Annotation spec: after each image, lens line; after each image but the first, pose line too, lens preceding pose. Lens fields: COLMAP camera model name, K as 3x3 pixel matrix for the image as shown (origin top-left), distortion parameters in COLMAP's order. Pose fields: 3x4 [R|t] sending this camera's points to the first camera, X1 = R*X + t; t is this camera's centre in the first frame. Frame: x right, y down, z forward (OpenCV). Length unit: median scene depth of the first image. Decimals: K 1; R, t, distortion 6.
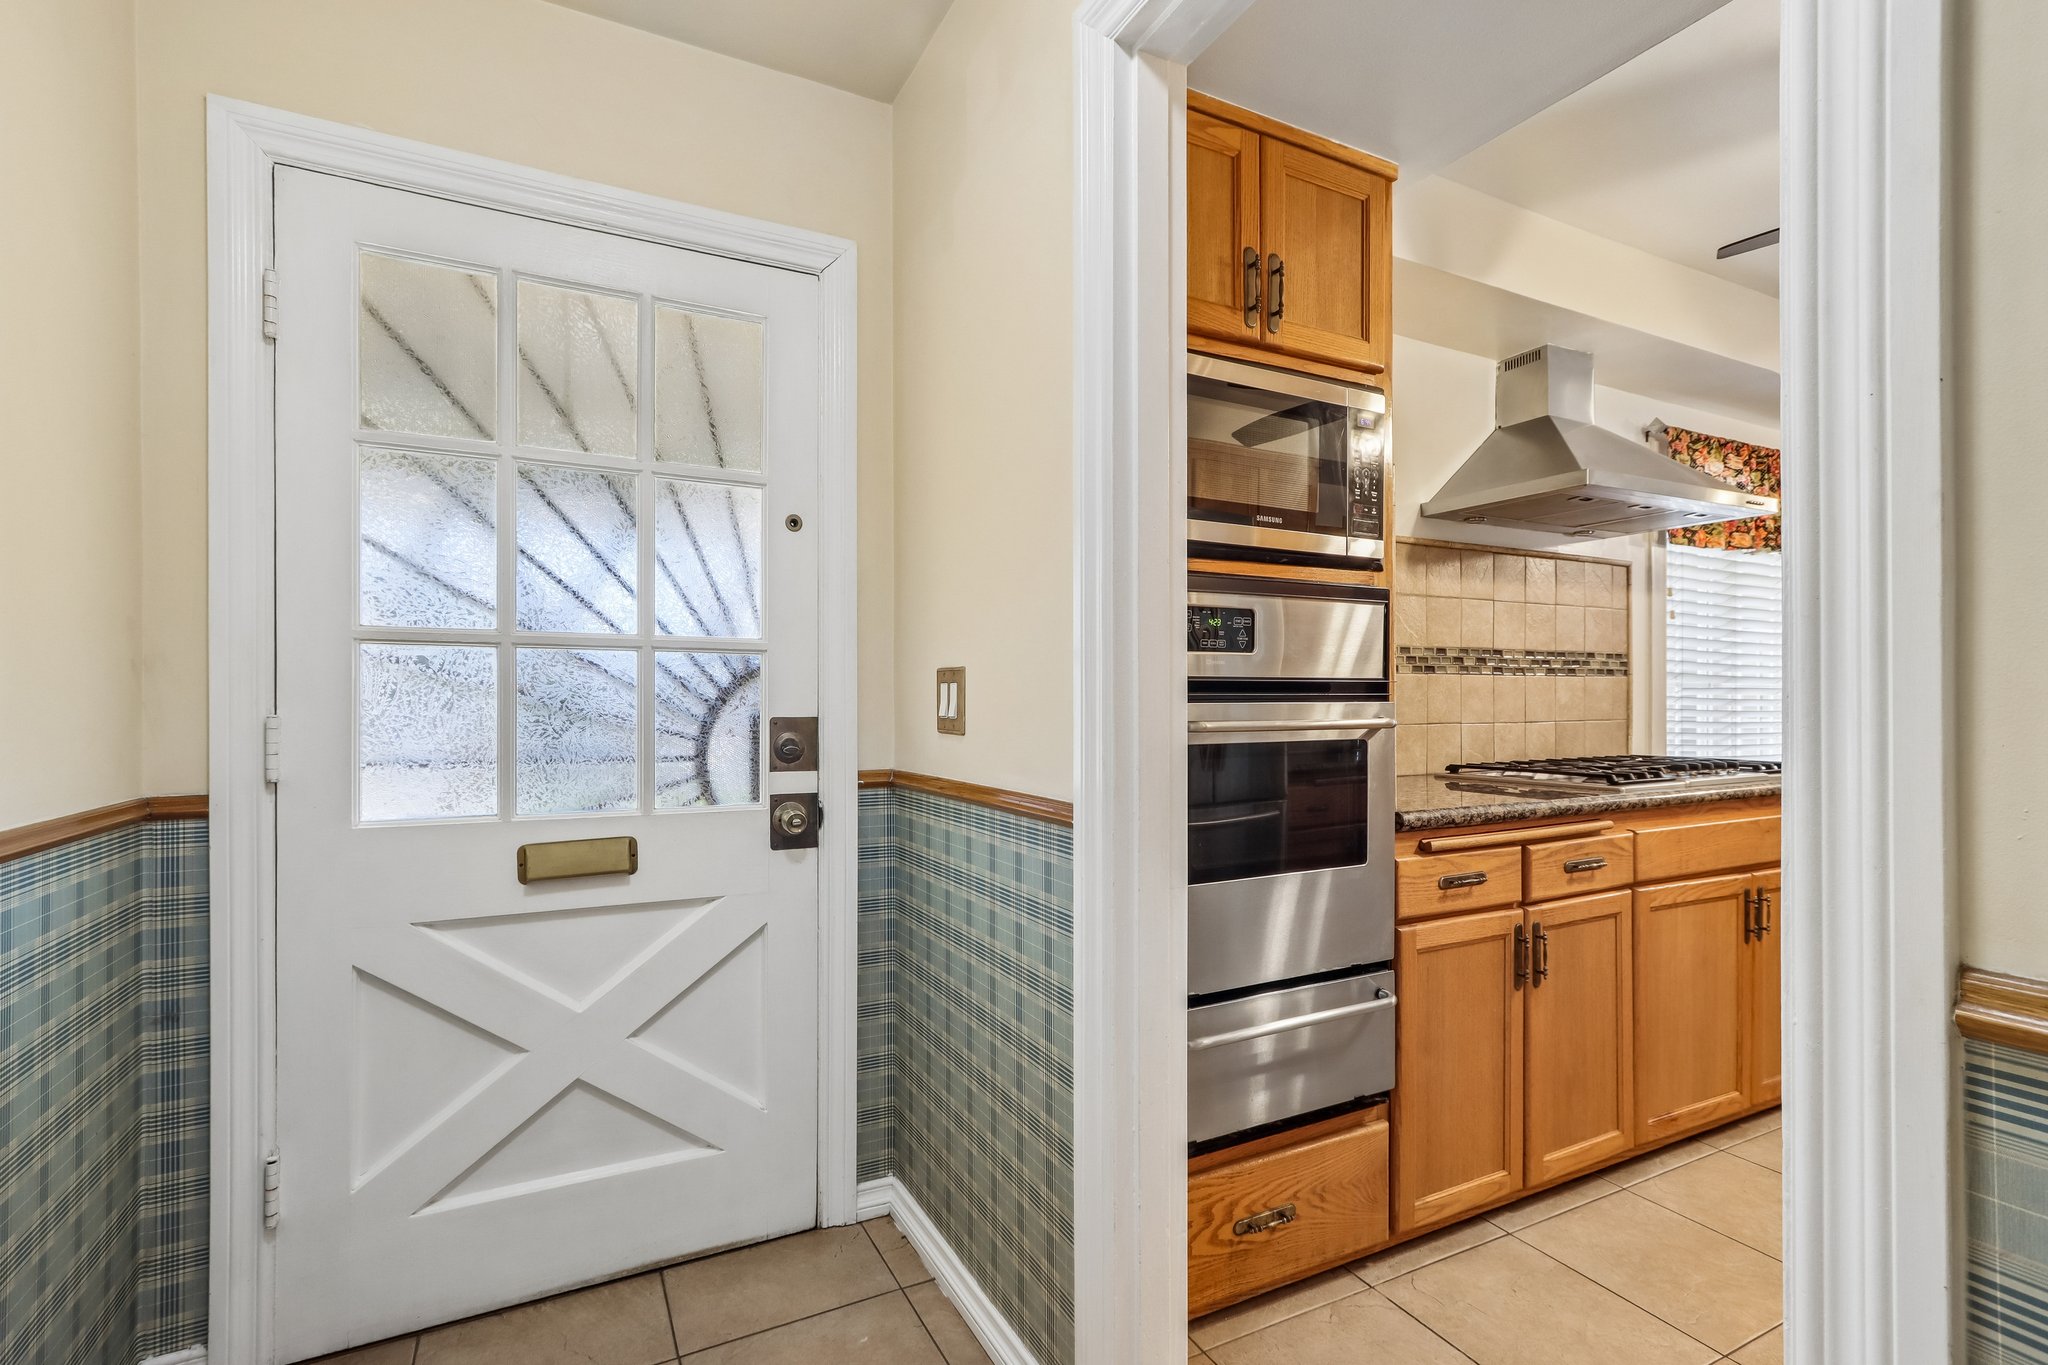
lens RADIAL K [[937.5, 0, 1027.1], [0, 937.5, 680.8], [0, 0, 1]] dist [0.004460, 0.001337]
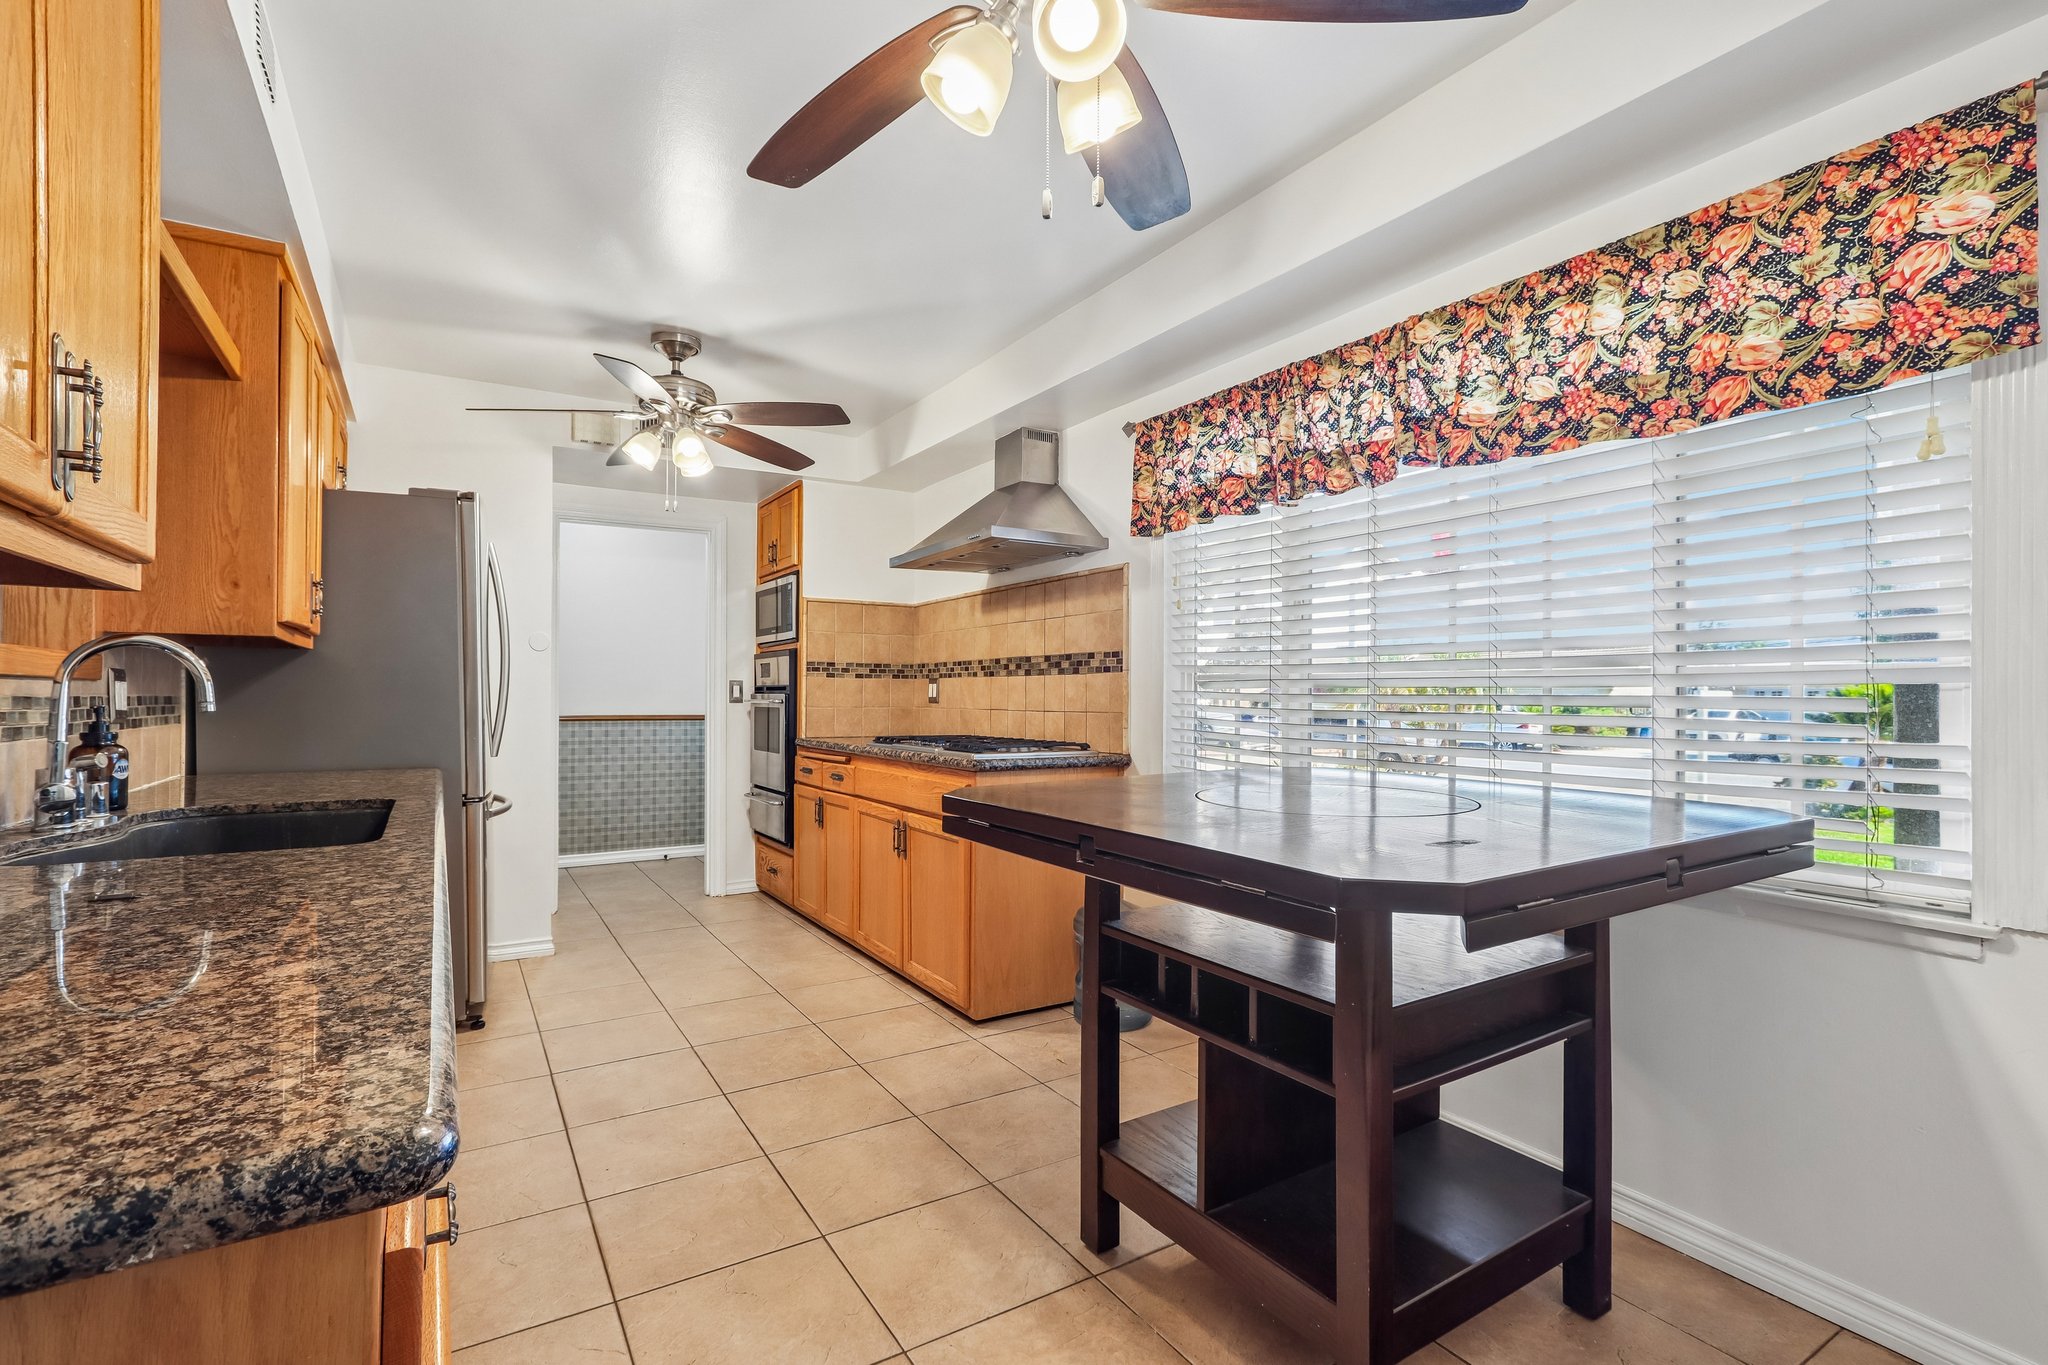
lens RADIAL K [[937.5, 0, 1019.9], [0, 937.5, 690.3], [0, 0, 1]] dist [0.004460, 0.001337]
pose [[0.078220, -0.003867, -0.996929, 1.813923], [0.015513, 0.999876, -0.002661, 0.017757], [0.996815, -0.015257, 0.078271, 0.855790]]
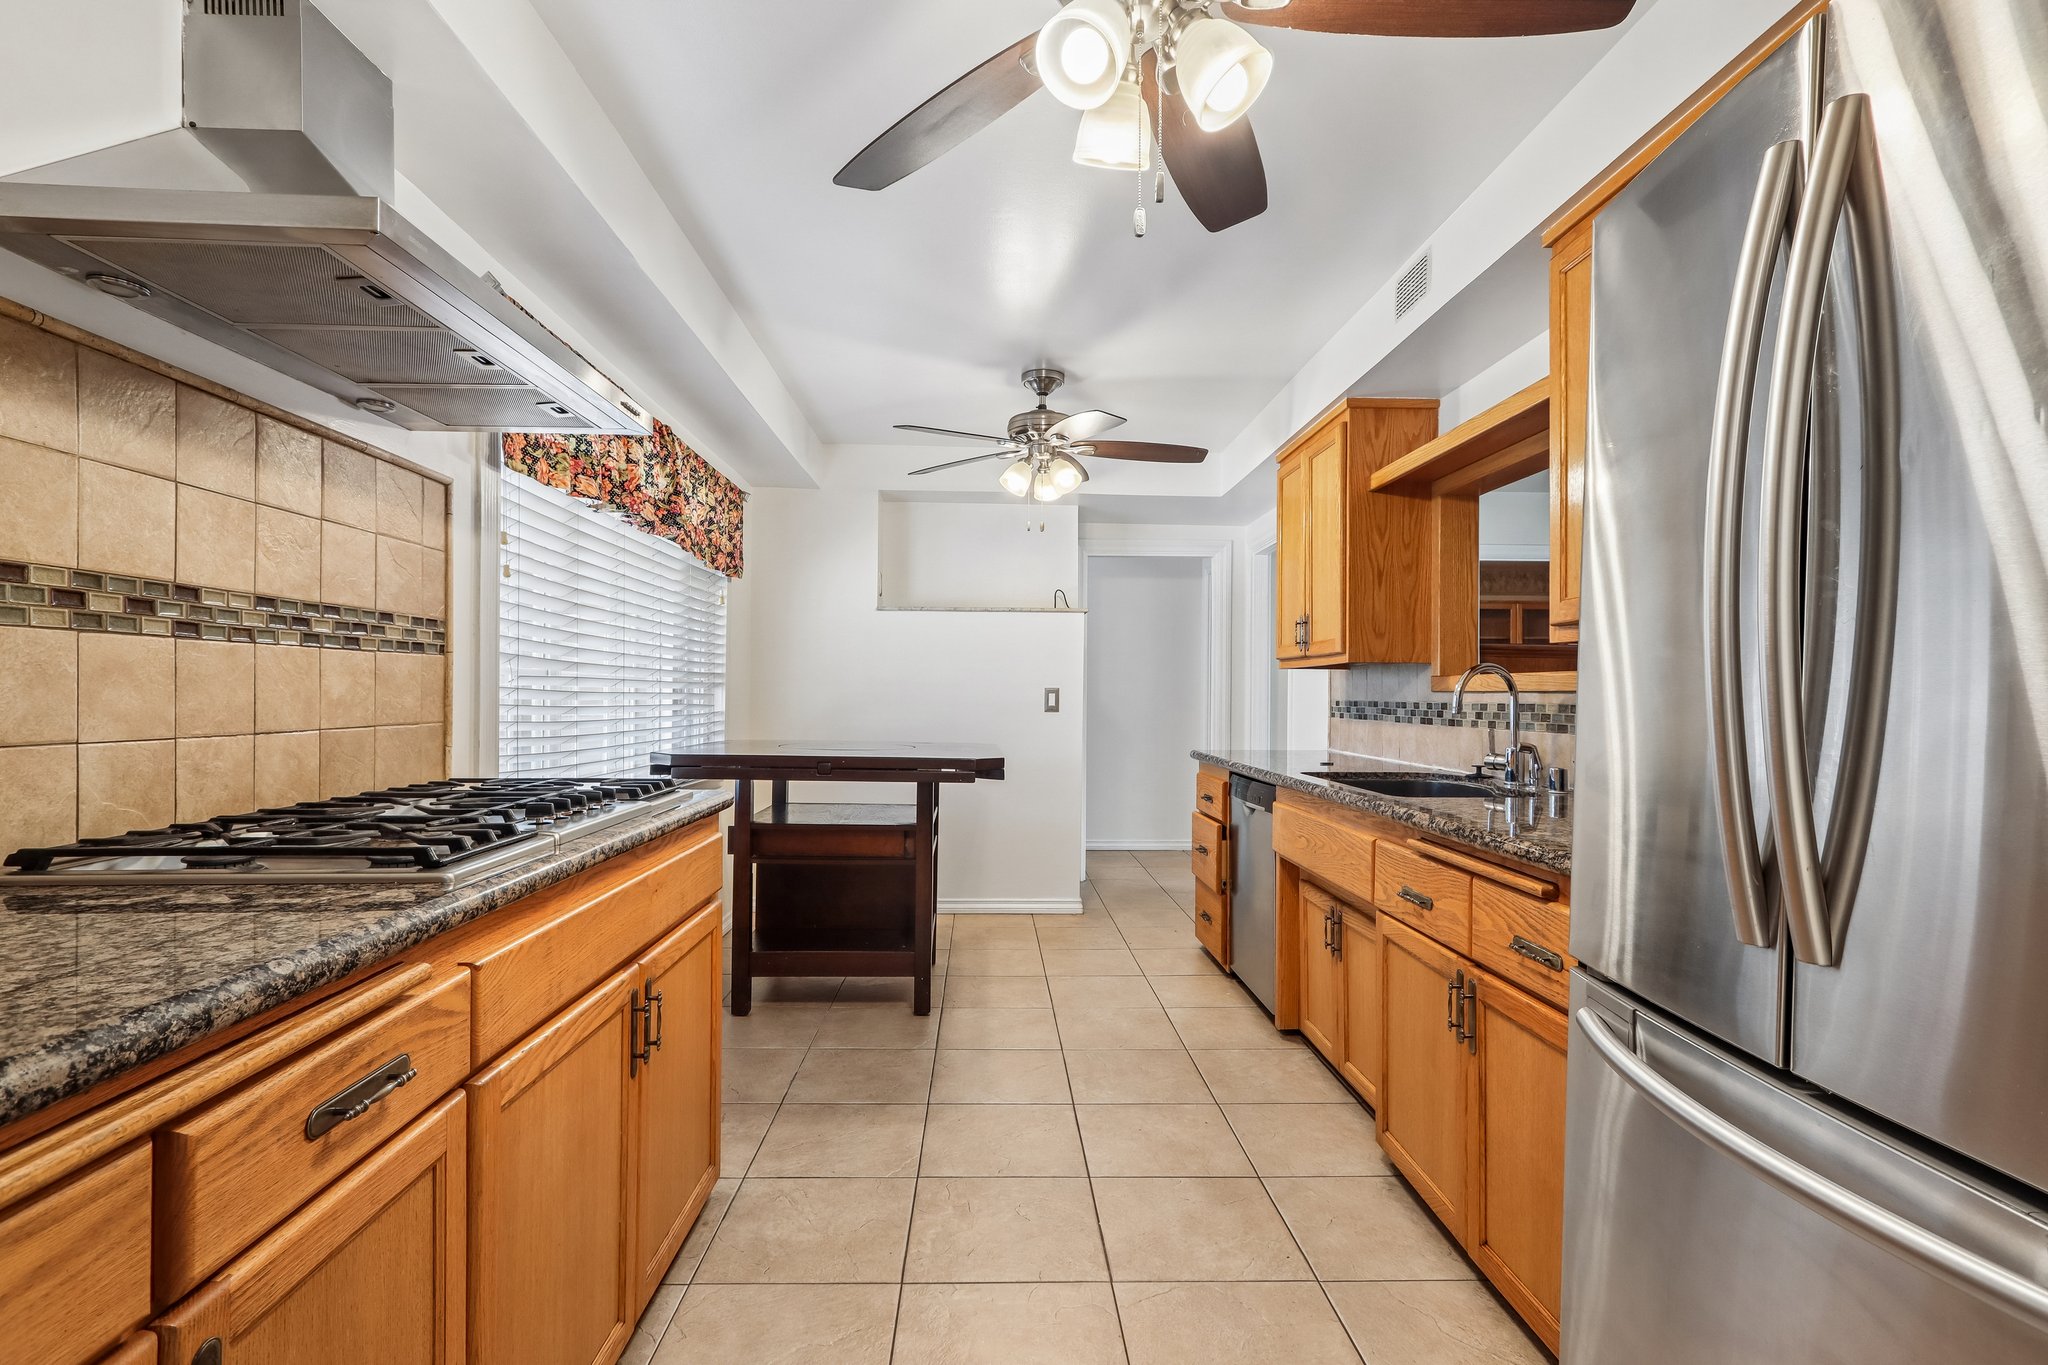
lens RADIAL K [[937.5, 0, 1008.0], [0, 937.5, 708.0], [0, 0, 1]] dist [0.004460, 0.001337]
pose [[0.433251, -0.010210, 0.901215, 0.240636], [-0.024449, 0.999435, 0.023076, 0.007677], [-0.900941, -0.032031, 0.432757, 0.397244]]
